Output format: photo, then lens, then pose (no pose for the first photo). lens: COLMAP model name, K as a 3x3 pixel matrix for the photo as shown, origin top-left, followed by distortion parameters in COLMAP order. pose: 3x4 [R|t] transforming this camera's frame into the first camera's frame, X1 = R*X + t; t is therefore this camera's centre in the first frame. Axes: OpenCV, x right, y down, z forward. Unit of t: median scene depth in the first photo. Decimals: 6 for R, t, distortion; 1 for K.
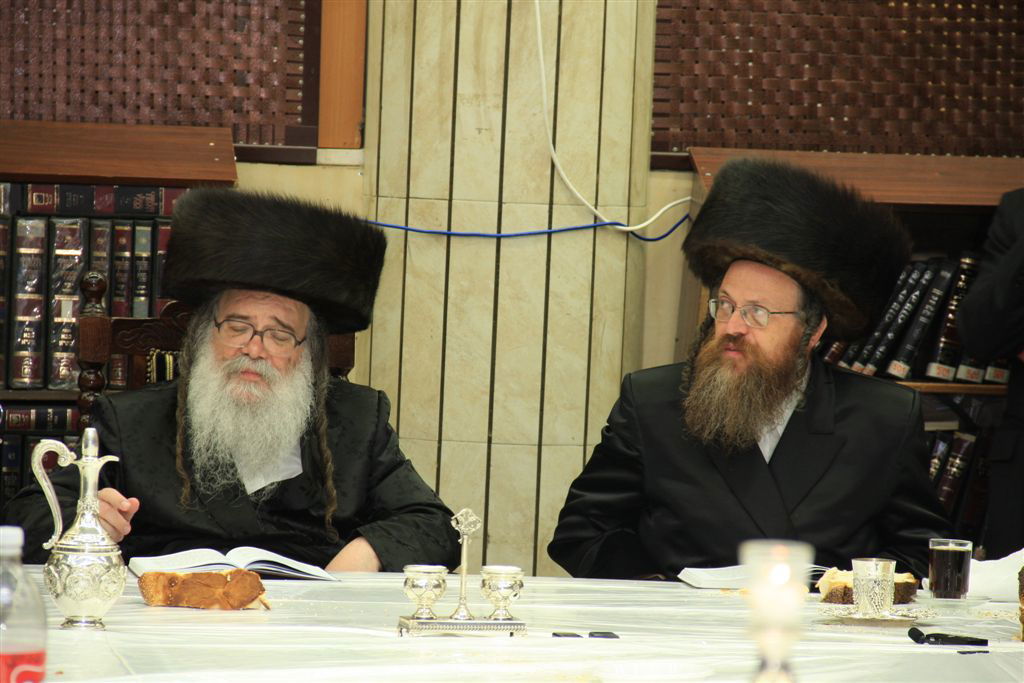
lens RADIAL K [[5375.5, 0, 512.0], [0, 5375.5, 341.5], [0, 0, 1]] dist [1.704414, 7.684228]
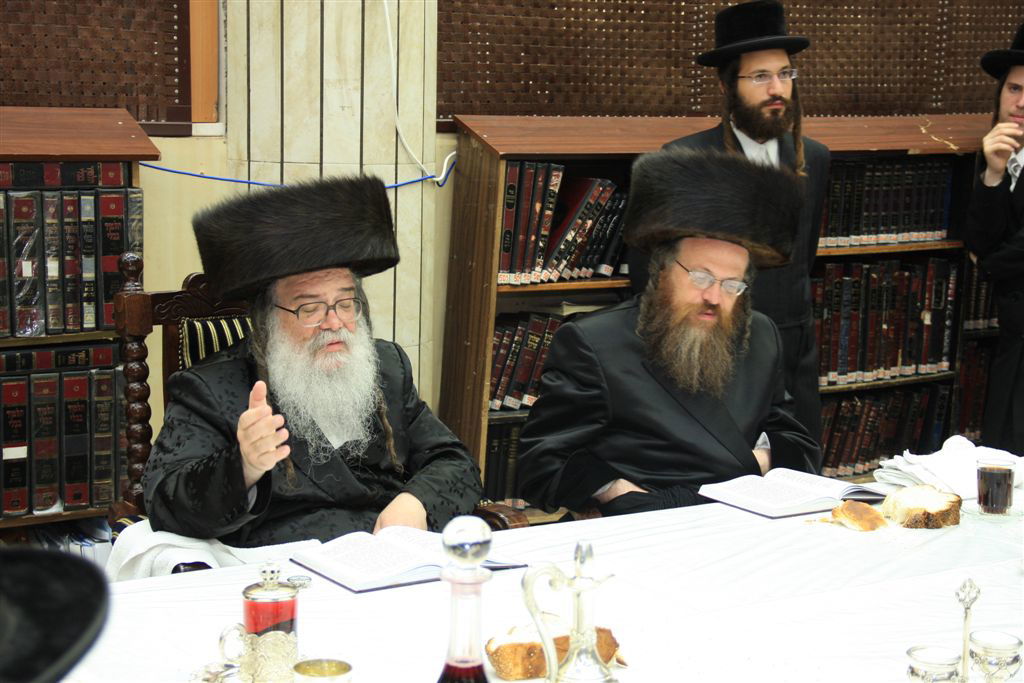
lens RADIAL K [[1802.2, 0, 494.1], [0, 1802.2, 342.6], [0, 0, 1]] dist [0.274612, -0.026648]
pose [[0.916671, -0.077286, 0.392098, -0.145129], [0.033315, 0.992485, 0.117743, -0.033305], [-0.398252, -0.094869, 0.912357, 0.588012]]
